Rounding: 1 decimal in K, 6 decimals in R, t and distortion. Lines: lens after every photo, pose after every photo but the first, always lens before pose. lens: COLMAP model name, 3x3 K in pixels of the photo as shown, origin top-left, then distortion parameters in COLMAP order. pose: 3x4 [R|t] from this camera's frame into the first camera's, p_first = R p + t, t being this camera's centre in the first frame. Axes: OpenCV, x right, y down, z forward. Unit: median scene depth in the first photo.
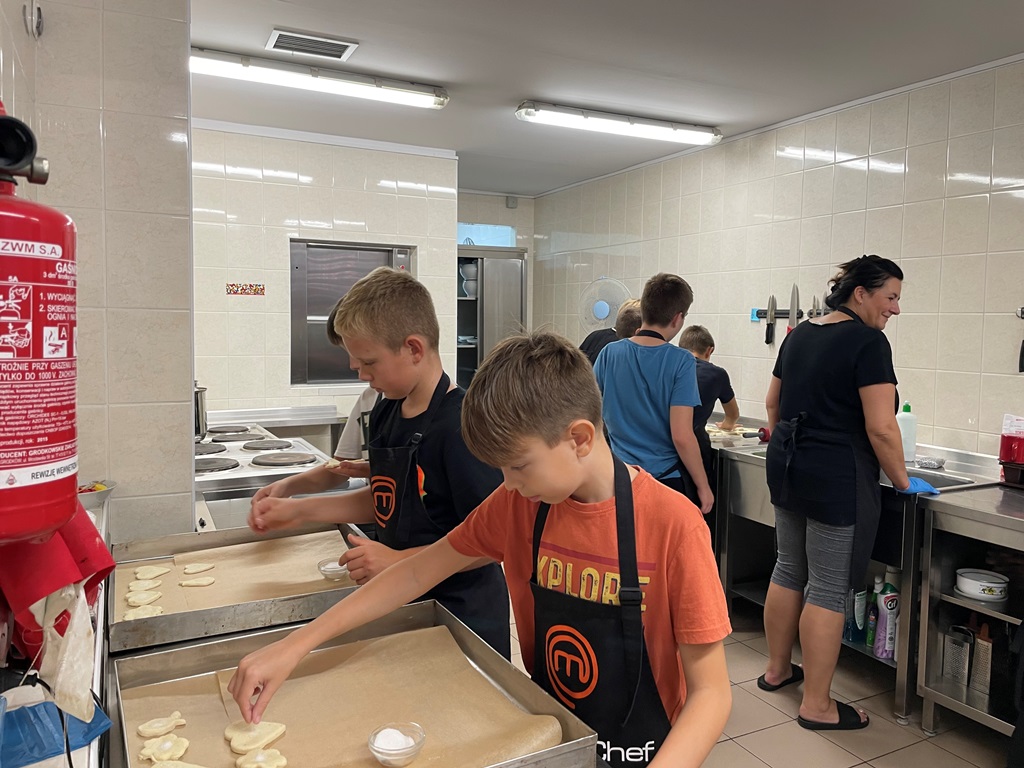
lens RADIAL K [[781.1, 0, 515.5], [0, 781.1, 375.3], [0, 0, 1]] dist [0.040314, -0.080397]
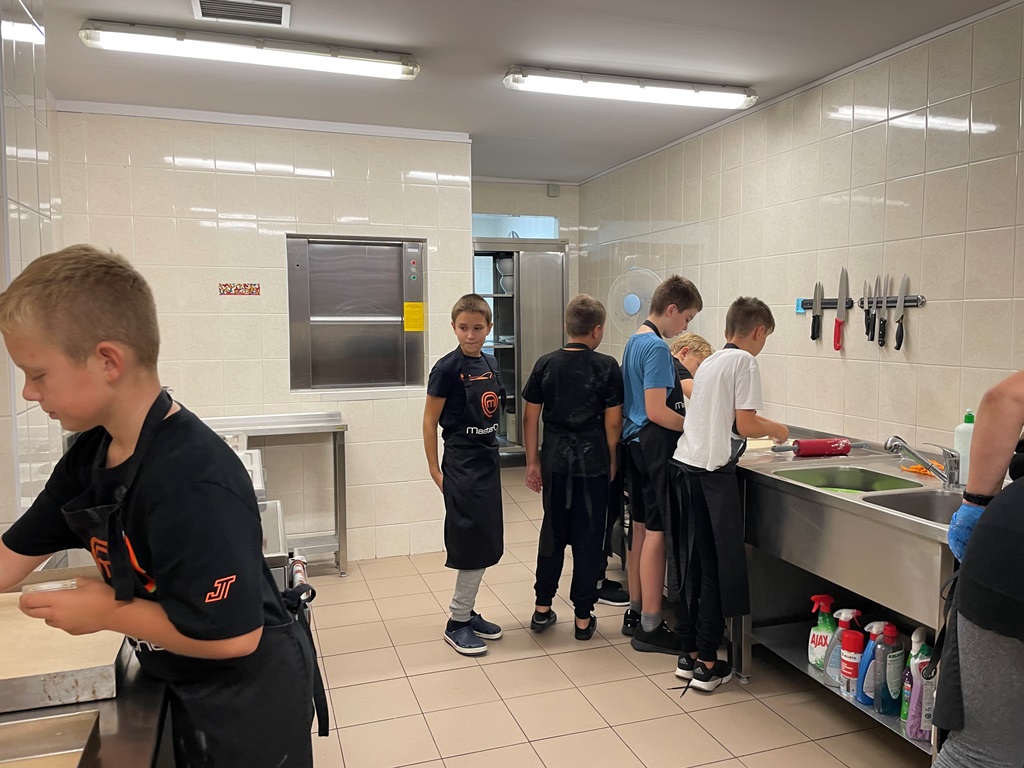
lens RADIAL K [[781.1, 0, 514.6], [0, 781.1, 379.6], [0, 0, 1]] dist [0.040314, -0.080397]
pose [[0.990038, -0.005905, -0.140674, 0.116909], [0.006541, 0.999970, 0.004059, -0.002421], [0.140646, -0.004939, 0.990048, 0.111625]]
